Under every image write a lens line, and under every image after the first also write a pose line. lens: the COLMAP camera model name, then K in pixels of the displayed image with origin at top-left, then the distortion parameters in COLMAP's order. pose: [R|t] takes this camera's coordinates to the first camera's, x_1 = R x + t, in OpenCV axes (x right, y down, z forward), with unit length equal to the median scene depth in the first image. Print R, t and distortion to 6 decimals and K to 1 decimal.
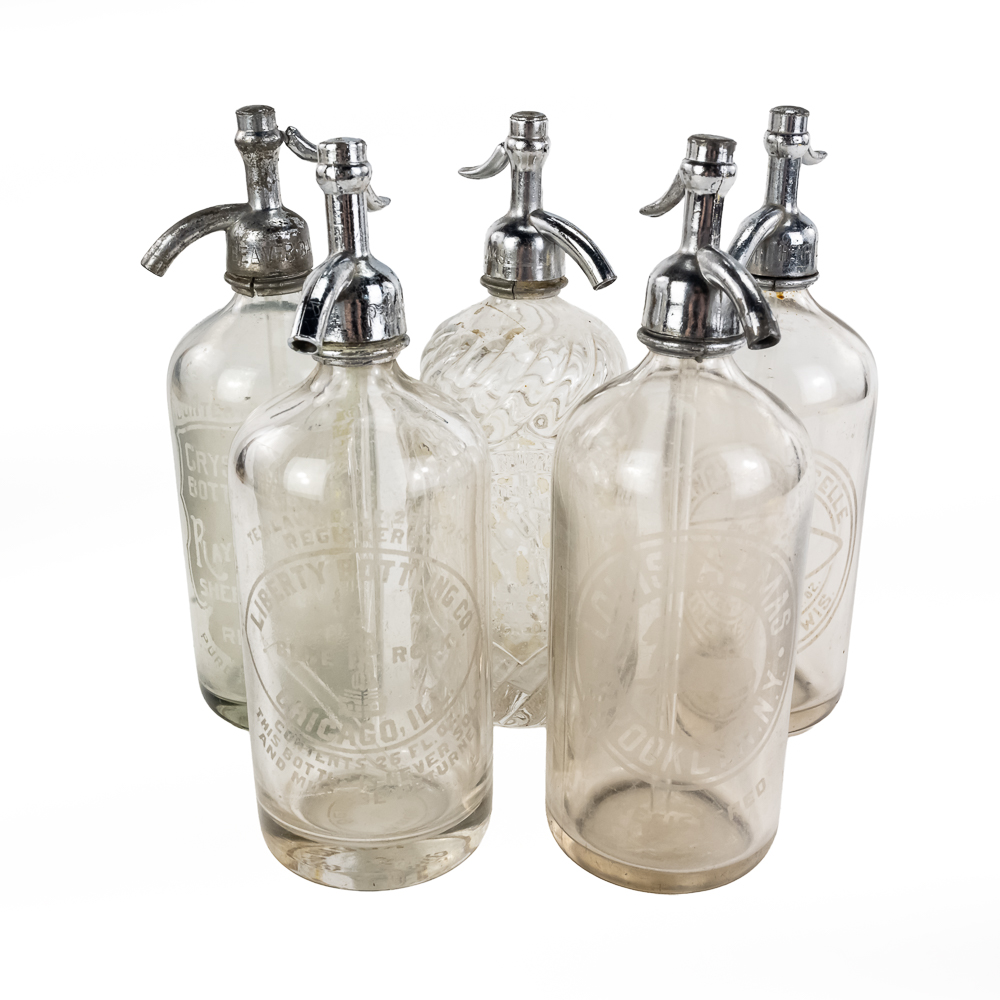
lens RADIAL K [[1368.8, 0, 500.1], [0, 1368.8, 485.8], [0, 0, 1]] dist [-0.008091, 0.003461]
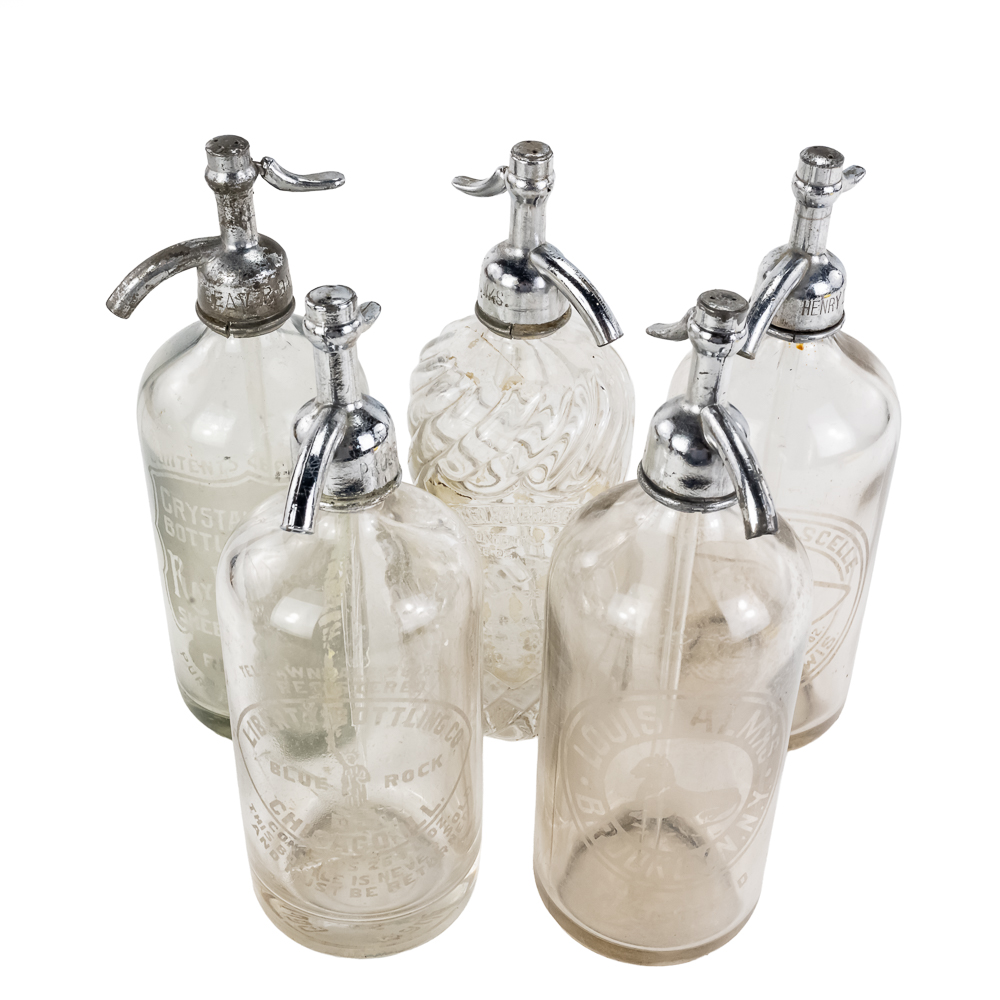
lens RADIAL K [[1705.7, 0, 500.0], [0, 1705.7, 500.0], [0, 0, 1]] dist [0.013944, 0.078001]
pose [[0.999861, 0.015491, 0.006151, -0.003254], [-0.016570, 0.963626, 0.266739, -0.344587], [-0.001795, -0.266804, 0.963749, -0.138541]]
